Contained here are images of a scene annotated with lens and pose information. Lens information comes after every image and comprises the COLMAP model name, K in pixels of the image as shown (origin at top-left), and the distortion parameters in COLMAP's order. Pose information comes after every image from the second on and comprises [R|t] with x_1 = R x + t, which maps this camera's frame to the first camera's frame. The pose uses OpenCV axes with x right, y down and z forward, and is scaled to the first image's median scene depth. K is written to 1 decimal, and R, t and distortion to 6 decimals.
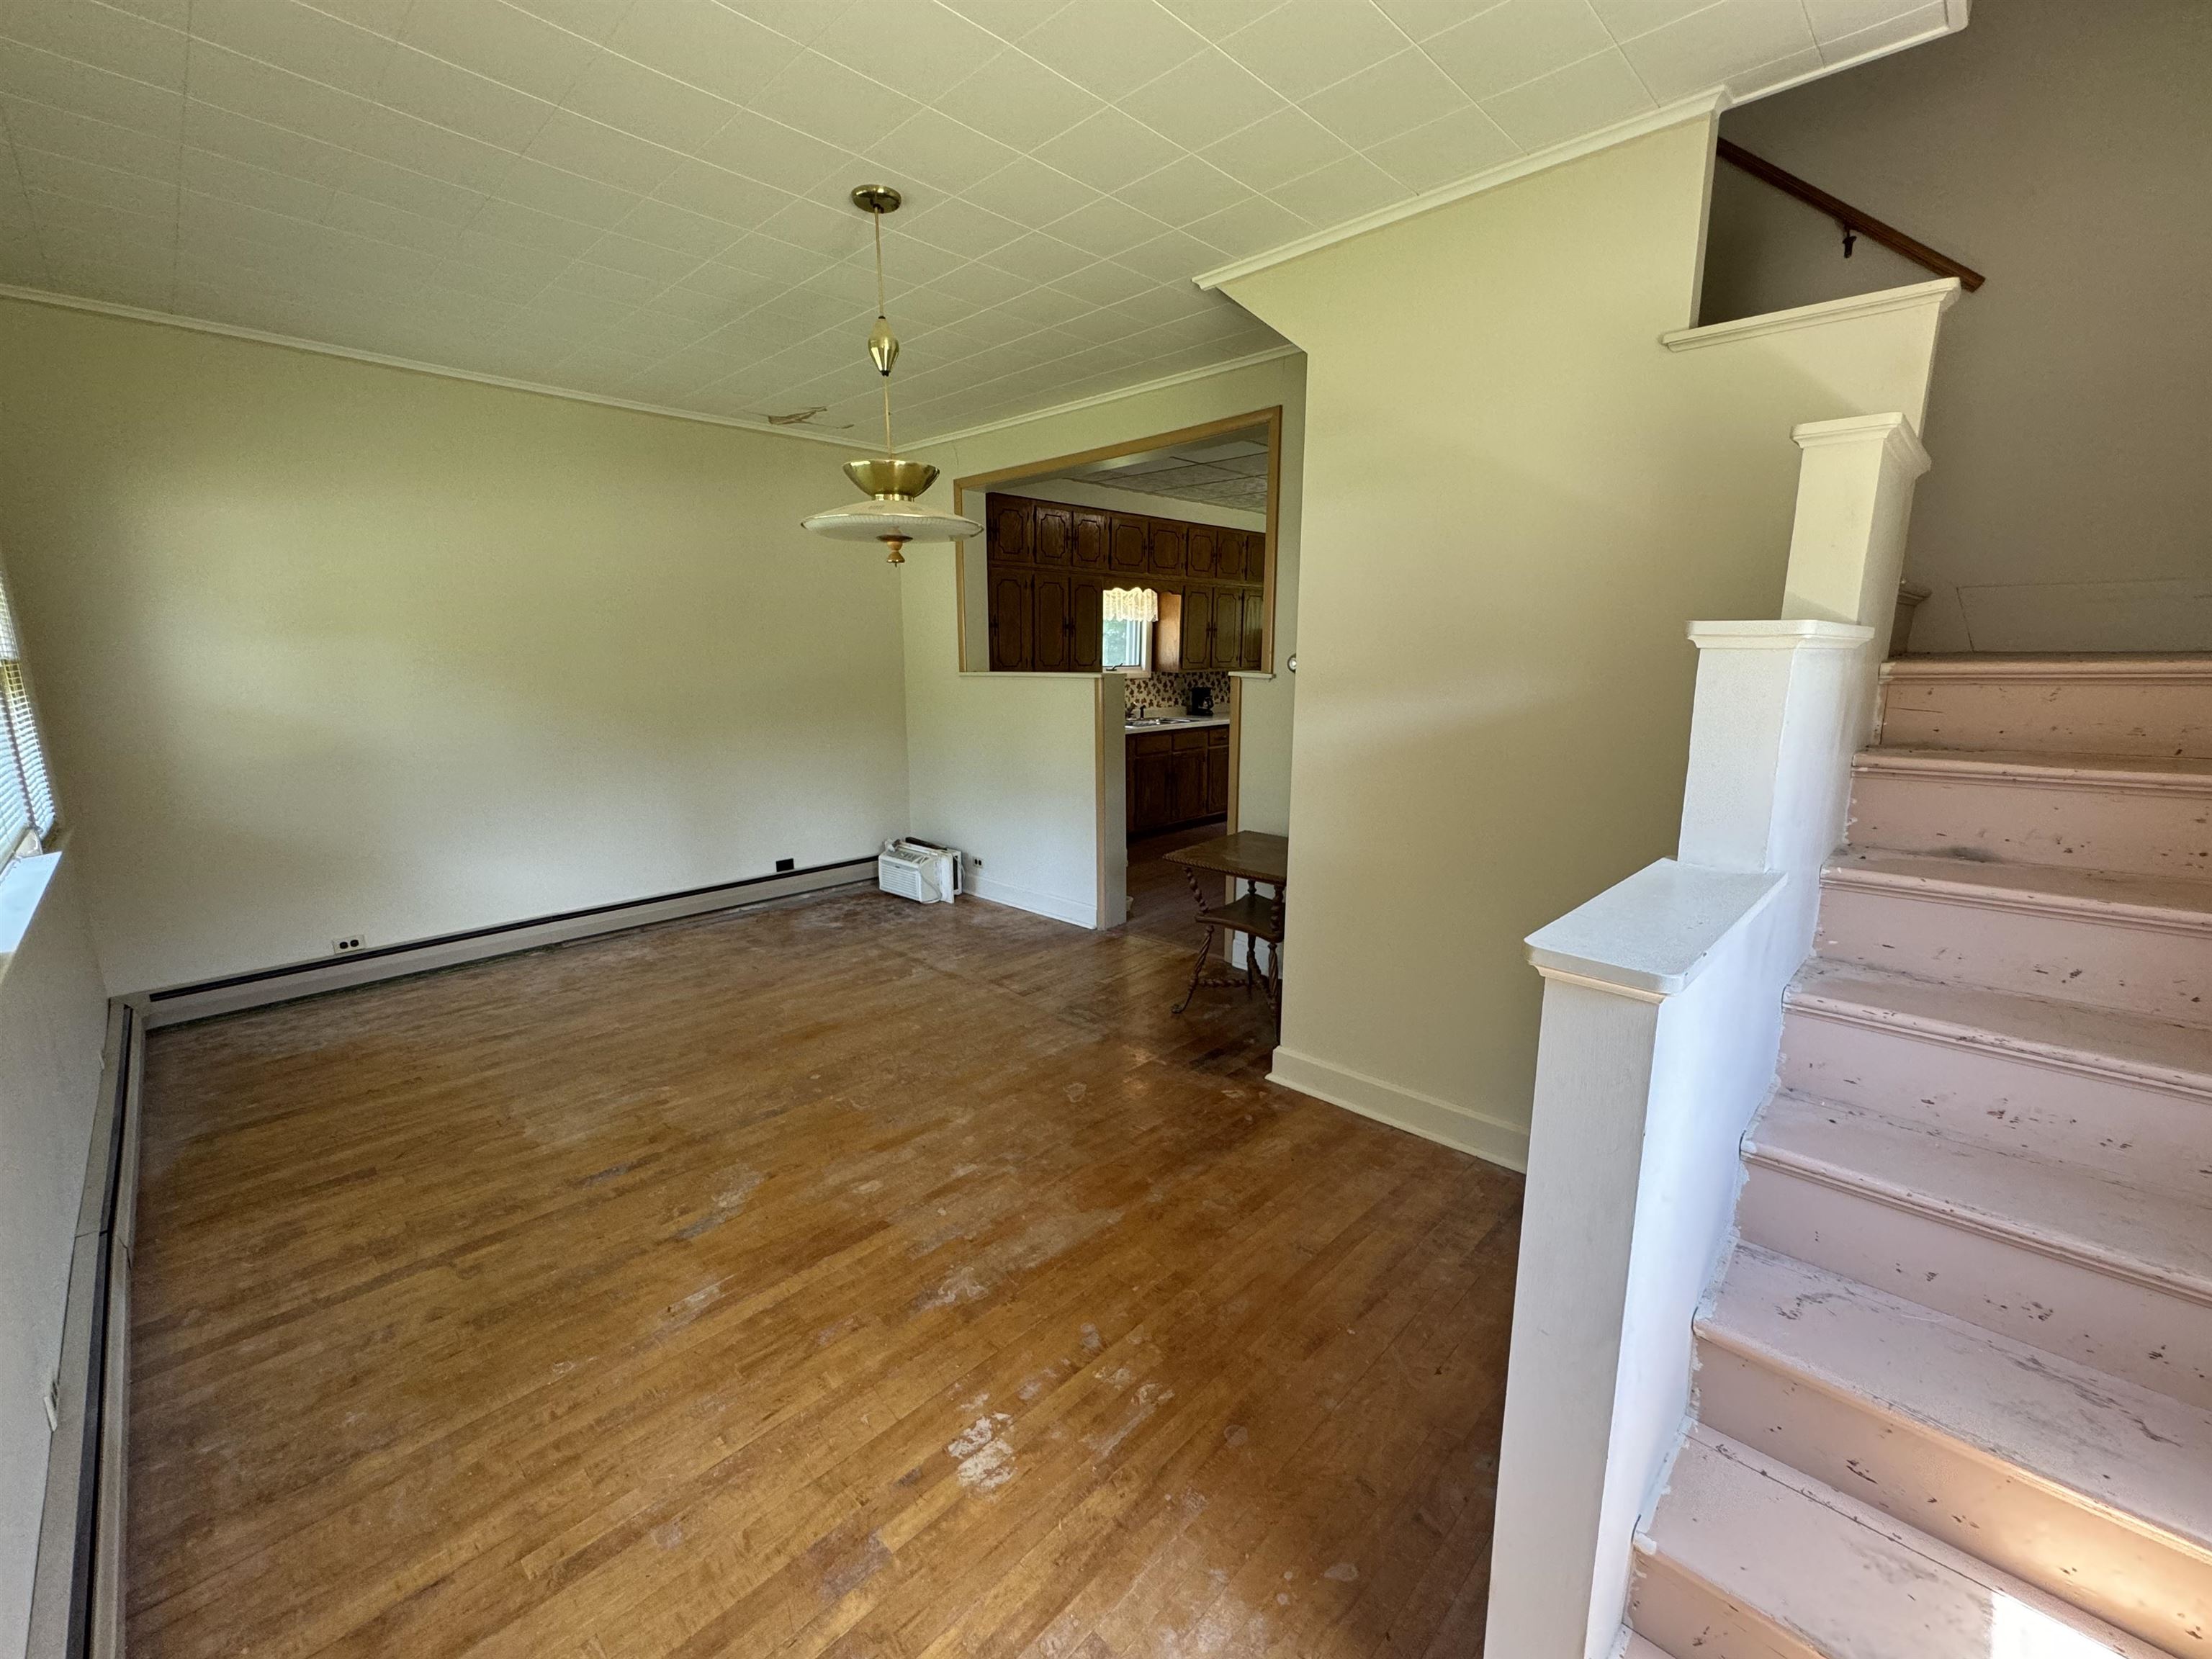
lens RADIAL K [[907.0, 0, 1101.8], [0, 907.0, 826.6], [0, 0, 1]] dist [-0.003728, -0.000027]
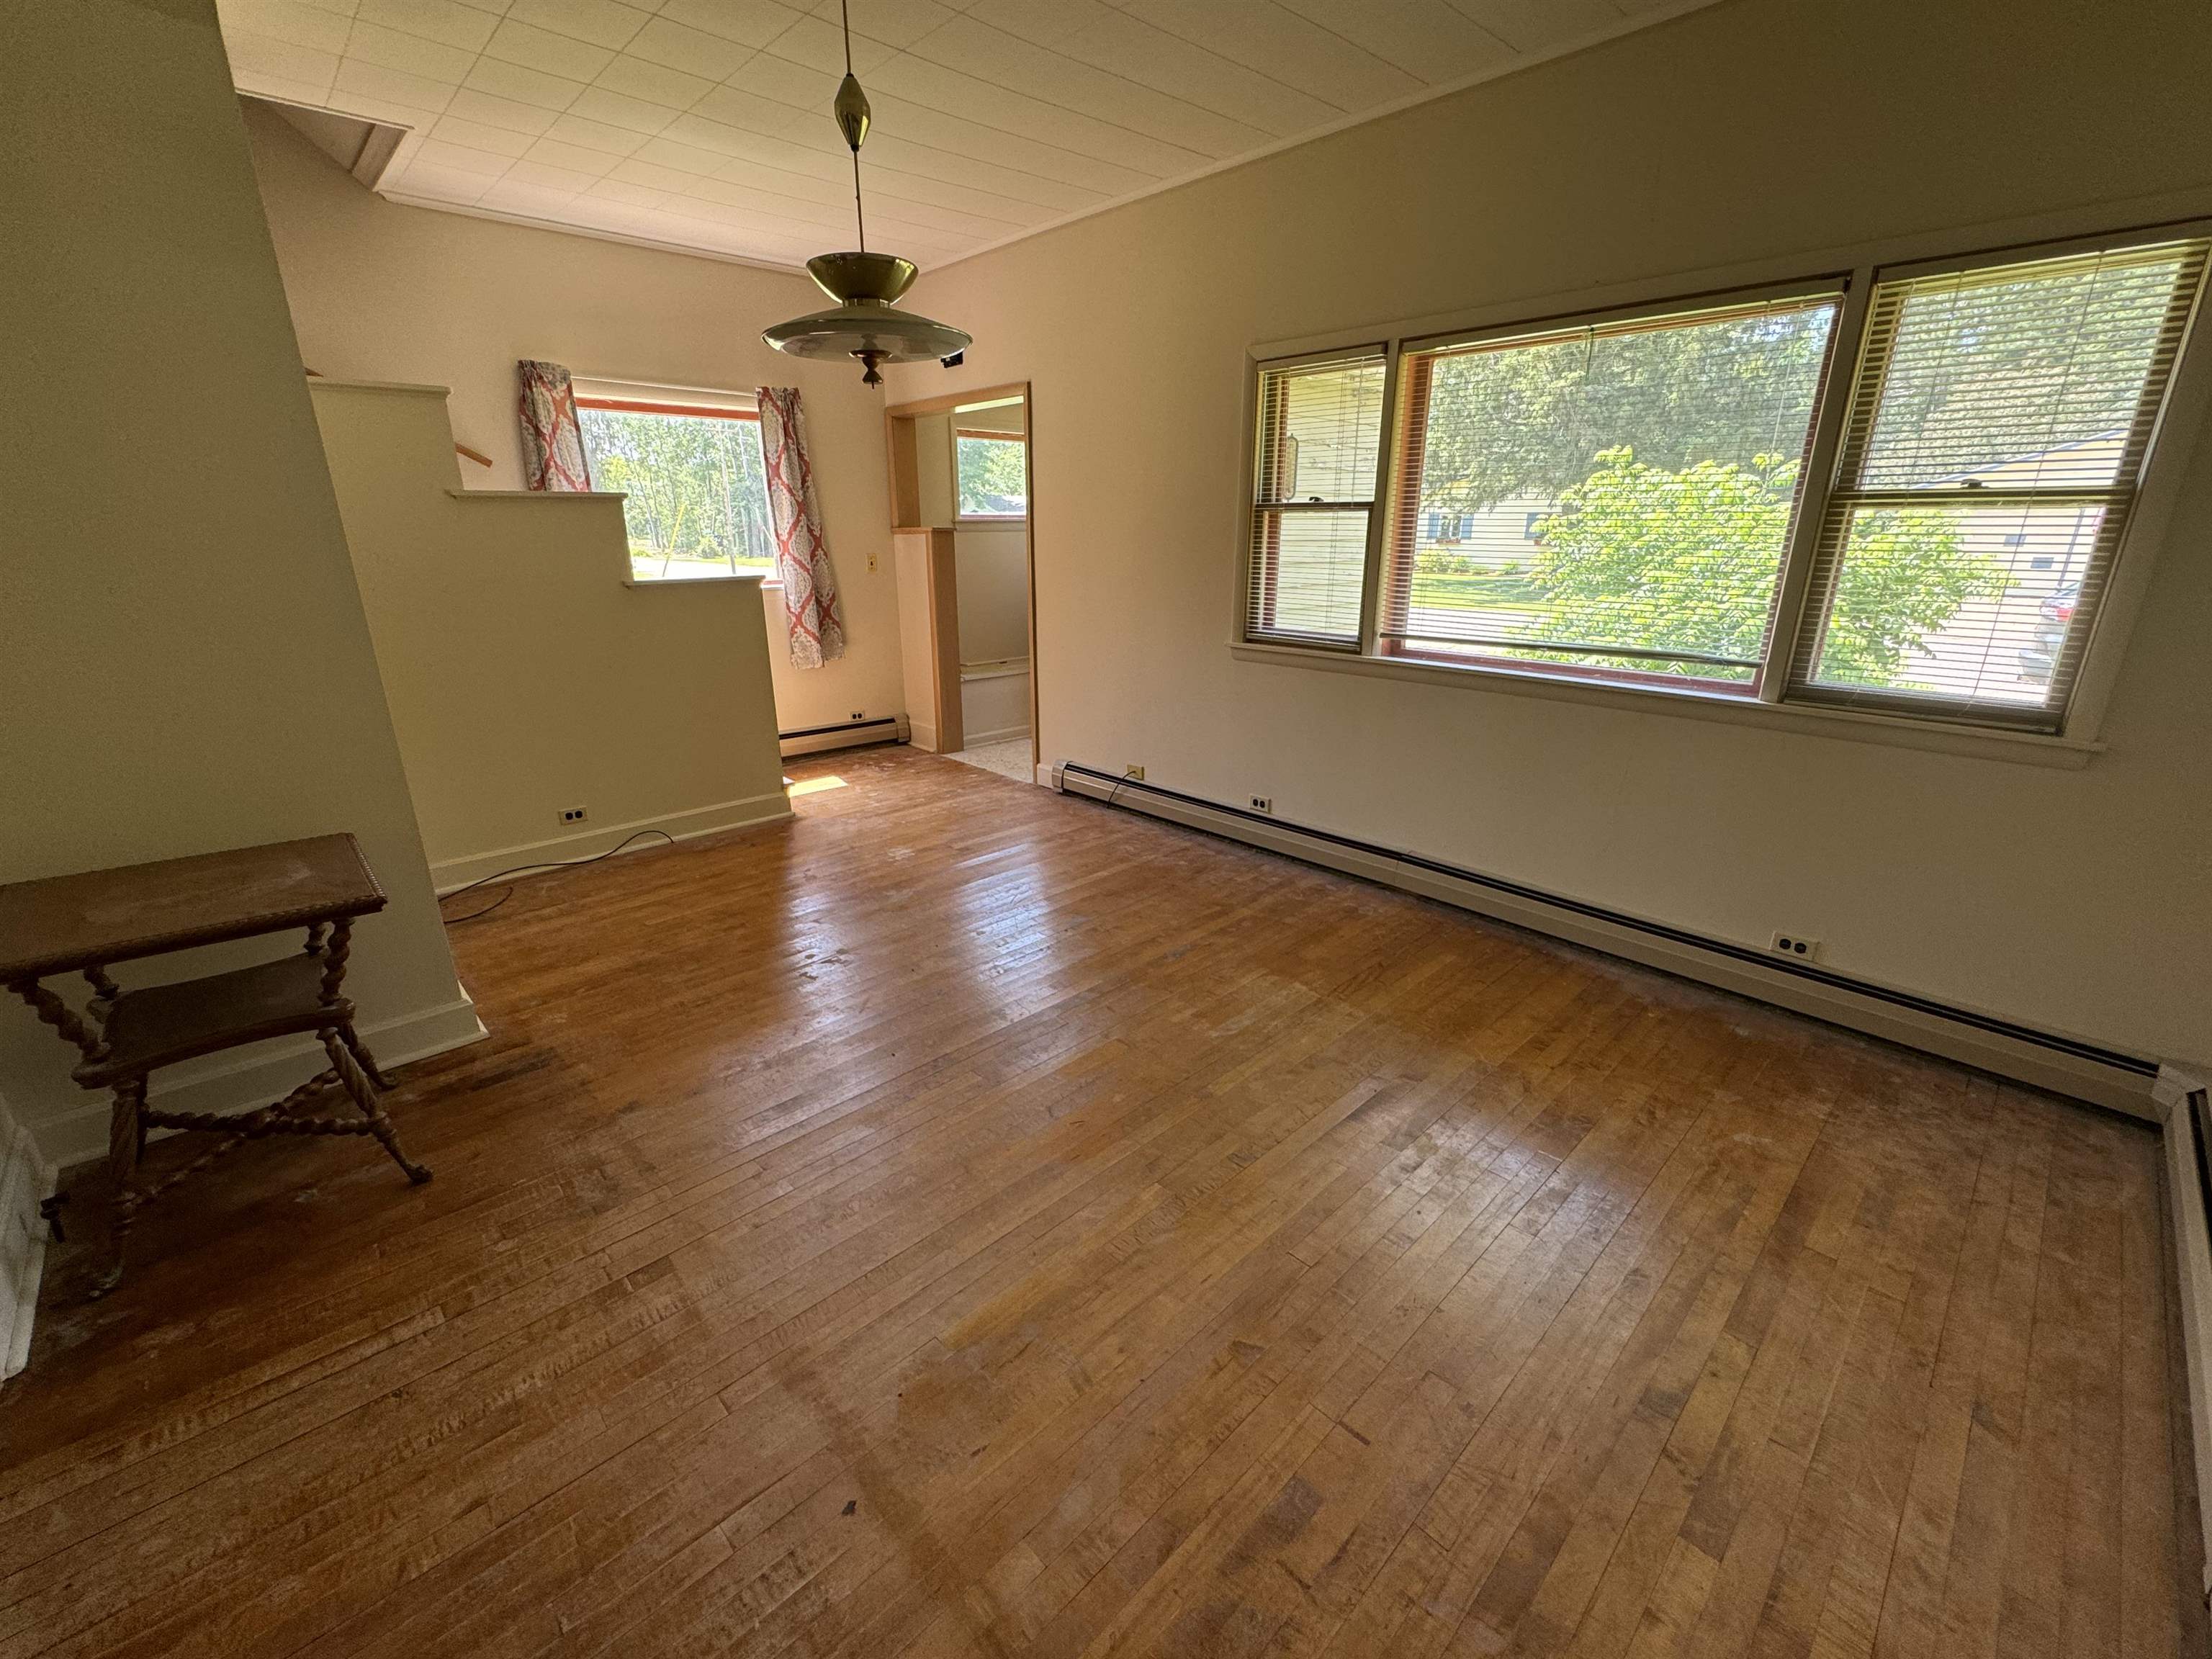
lens RADIAL K [[907.0, 0, 1107.4], [0, 907.0, 824.3], [0, 0, 1]] dist [-0.003728, -0.000027]
pose [[-0.999119, -0.009424, 0.040887, -0.466729], [0.011846, 0.871468, 0.490310, -0.323424], [-0.040253, 0.490363, -0.870588, 1.829262]]
